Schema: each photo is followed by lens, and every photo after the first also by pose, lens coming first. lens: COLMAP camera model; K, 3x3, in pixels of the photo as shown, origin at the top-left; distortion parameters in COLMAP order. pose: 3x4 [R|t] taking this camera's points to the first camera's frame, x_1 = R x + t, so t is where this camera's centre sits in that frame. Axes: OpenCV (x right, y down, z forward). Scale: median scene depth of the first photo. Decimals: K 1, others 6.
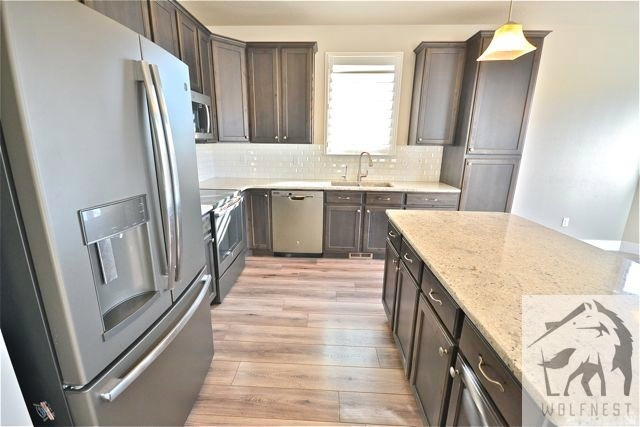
lens RADIAL K [[285.4, 0, 311.0], [0, 285.4, 215.3], [0, 0, 1]] dist [0.000685, -0.002802]
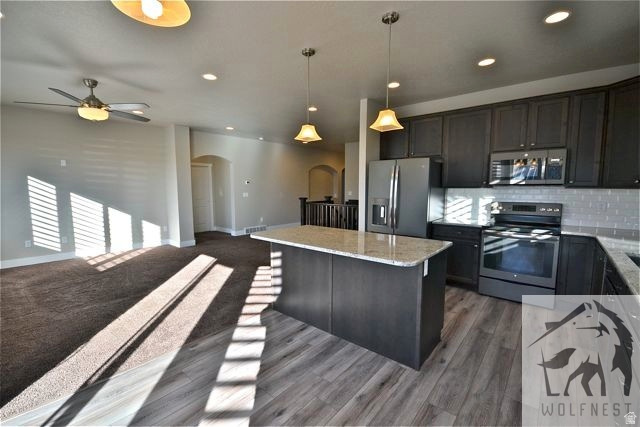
lens RADIAL K [[285.4, 0, 312.6], [0, 285.4, 215.1], [0, 0, 1]] dist [0.000685, -0.002802]
pose [[-0.608986, 0.069720, -0.790111, 1.040087], [-0.208772, 0.946916, 0.244470, -0.198779], [0.765213, 0.313831, -0.562103, 0.816776]]
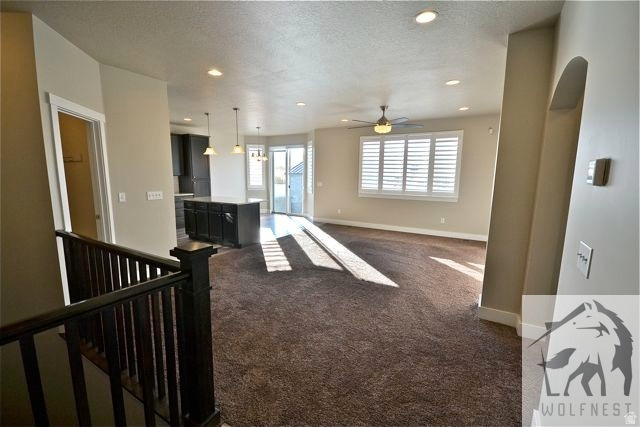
lens RADIAL K [[285.4, 0, 318.4], [0, 285.4, 218.5], [0, 0, 1]] dist [0.000685, -0.002802]
pose [[0.462829, -0.142495, 0.874920, -1.107289], [0.219159, 0.974749, 0.042820, 0.245815], [-0.858929, 0.171929, 0.482371, -1.025565]]
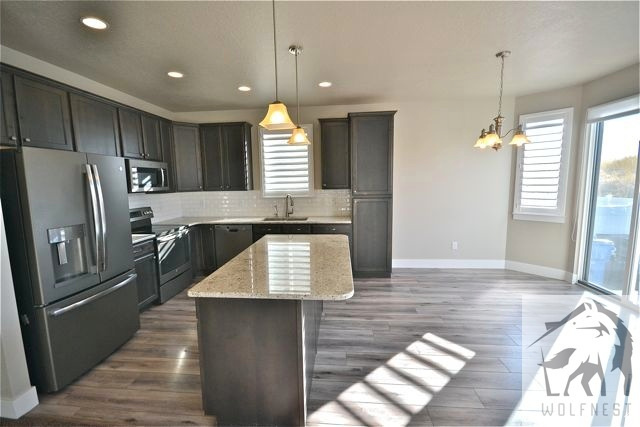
lens RADIAL K [[285.4, 0, 313.0], [0, 285.4, 214.7], [0, 0, 1]] dist [0.000685, -0.002802]
pose [[0.998668, -0.025975, -0.044592, 0.401191], [0.019576, 0.990186, -0.138377, 0.061802], [0.047749, 0.137320, 0.989375, -0.339737]]
